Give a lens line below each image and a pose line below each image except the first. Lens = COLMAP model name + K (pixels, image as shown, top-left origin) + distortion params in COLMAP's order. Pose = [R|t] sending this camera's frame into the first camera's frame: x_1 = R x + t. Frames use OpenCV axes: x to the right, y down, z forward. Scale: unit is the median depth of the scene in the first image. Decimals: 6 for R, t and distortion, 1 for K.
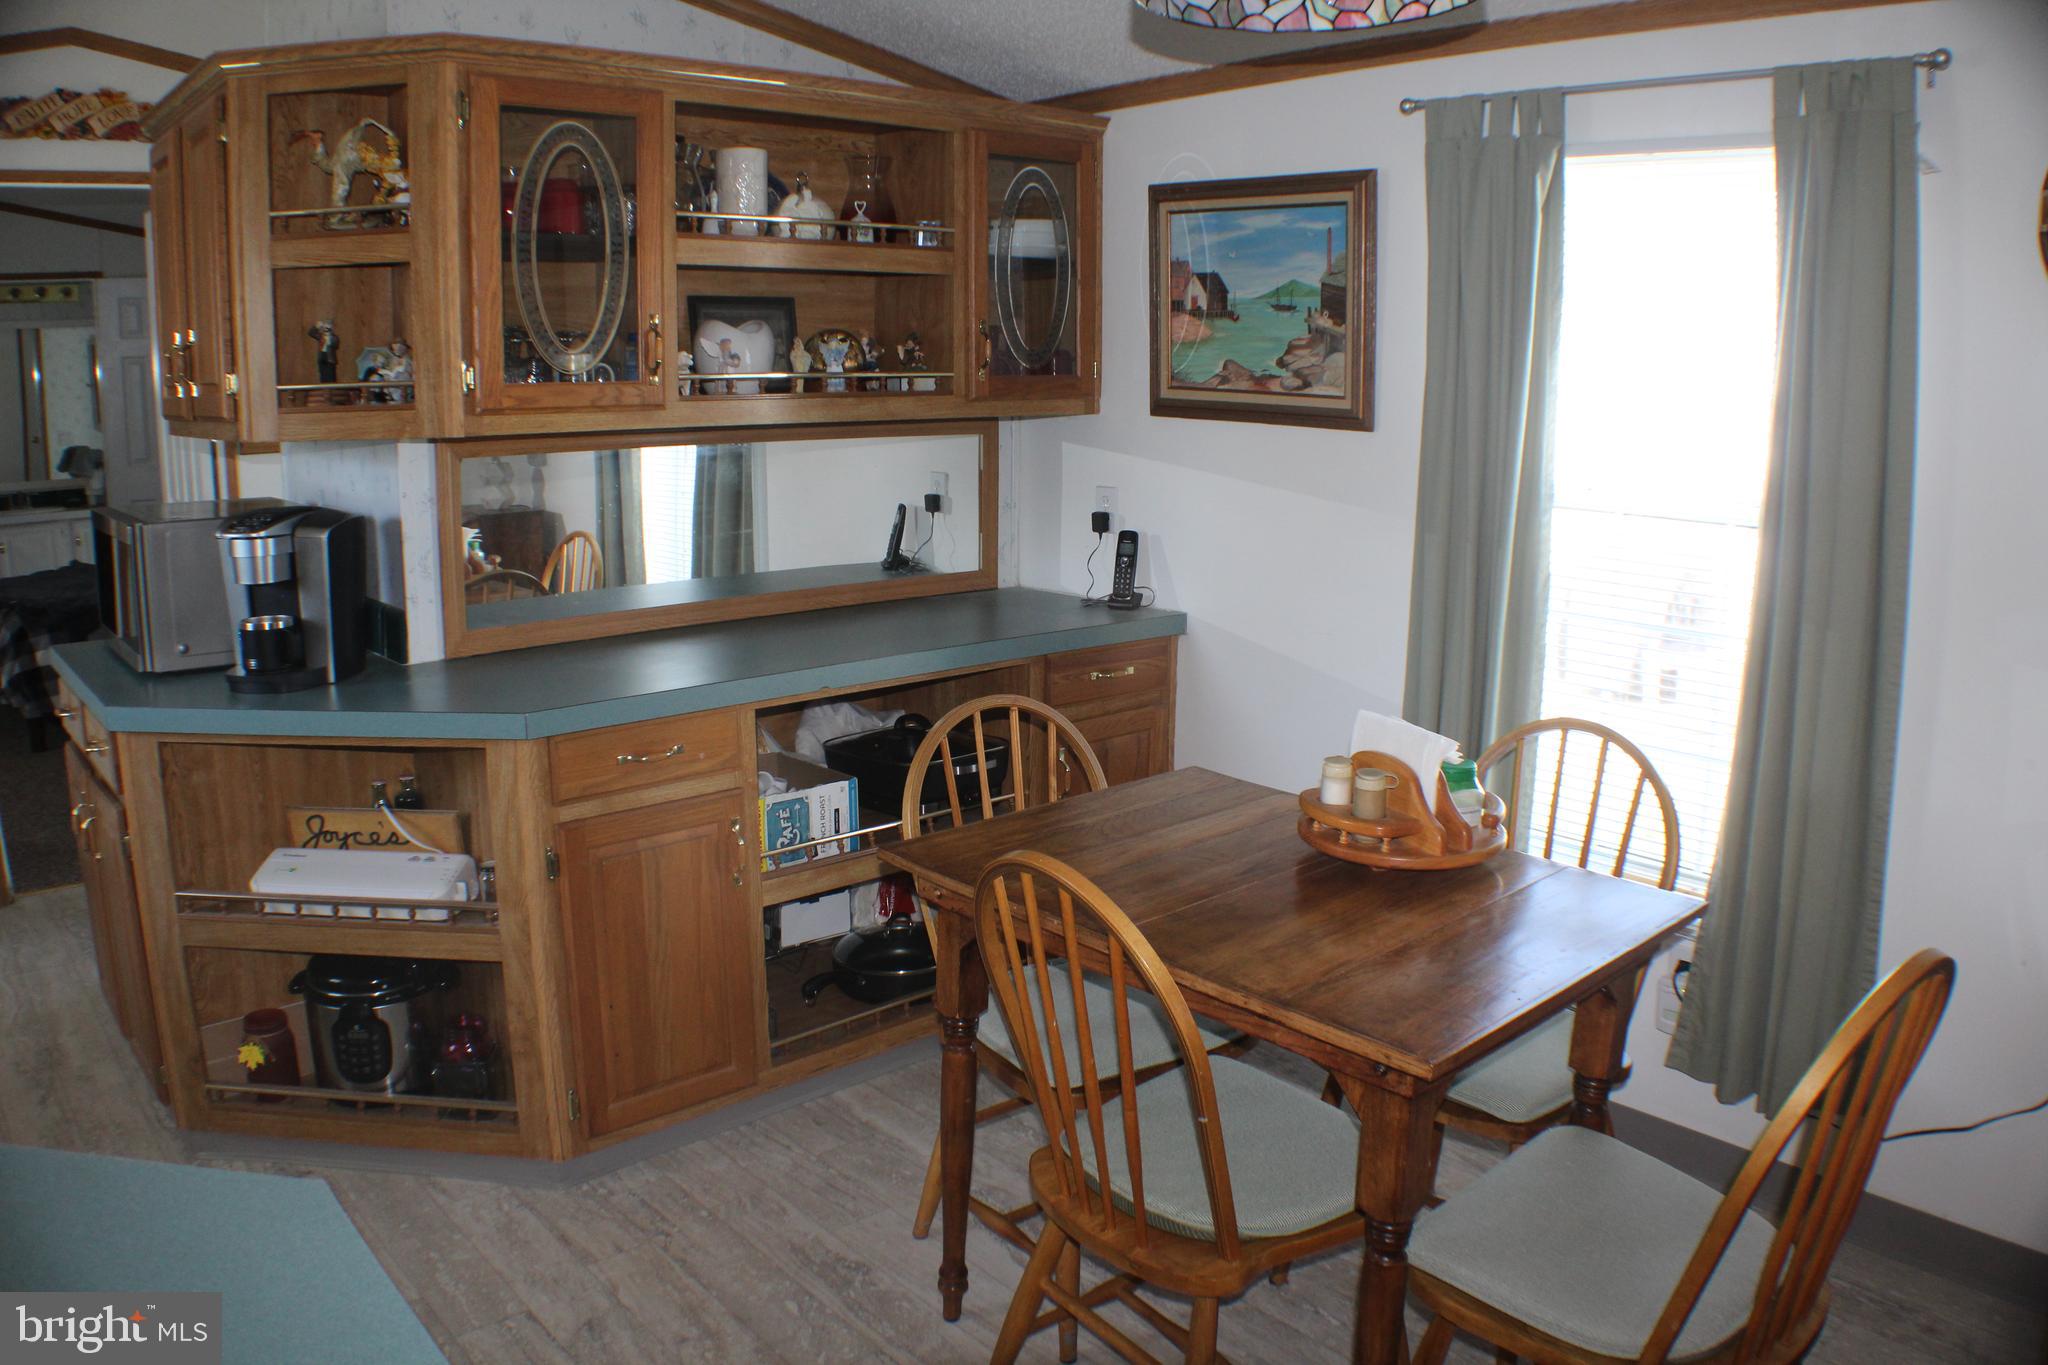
lens RADIAL K [[1499.1, 0, 1024.0], [0, 1499.1, 682.5], [0, 0, 1]] dist [-0.228877, 0.082903]
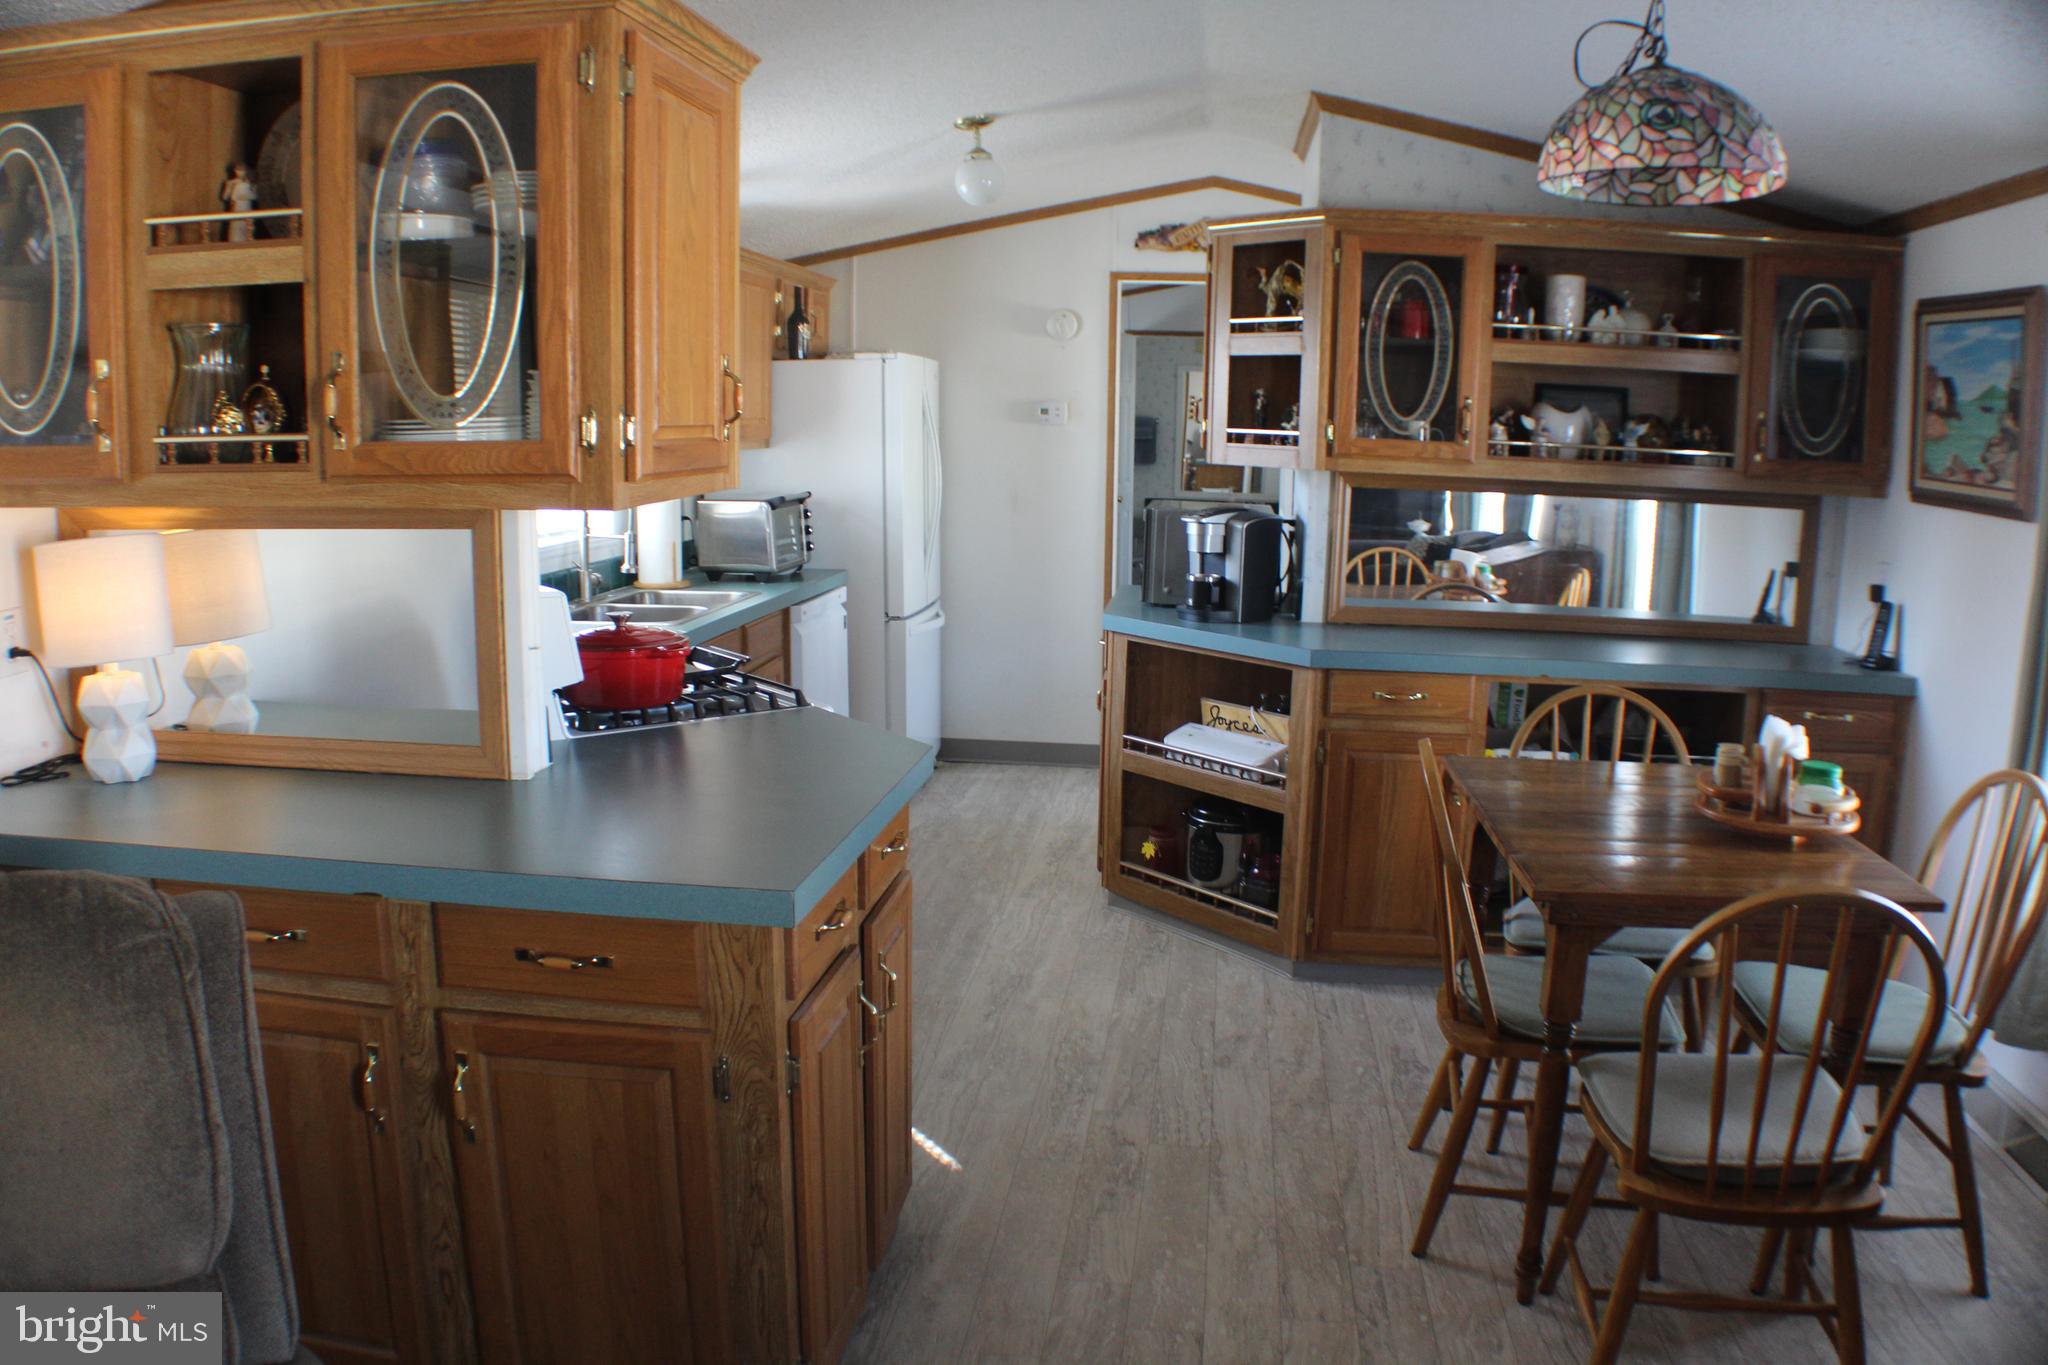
lens RADIAL K [[1499.1, 0, 1024.0], [0, 1499.1, 682.5], [0, 0, 1]] dist [-0.228877, 0.082903]
pose [[0.649353, 0.141622, -0.747184, 0.511992], [-0.174719, 0.984008, 0.034667, 0.043398], [0.740145, 0.108036, 0.663712, -0.209451]]
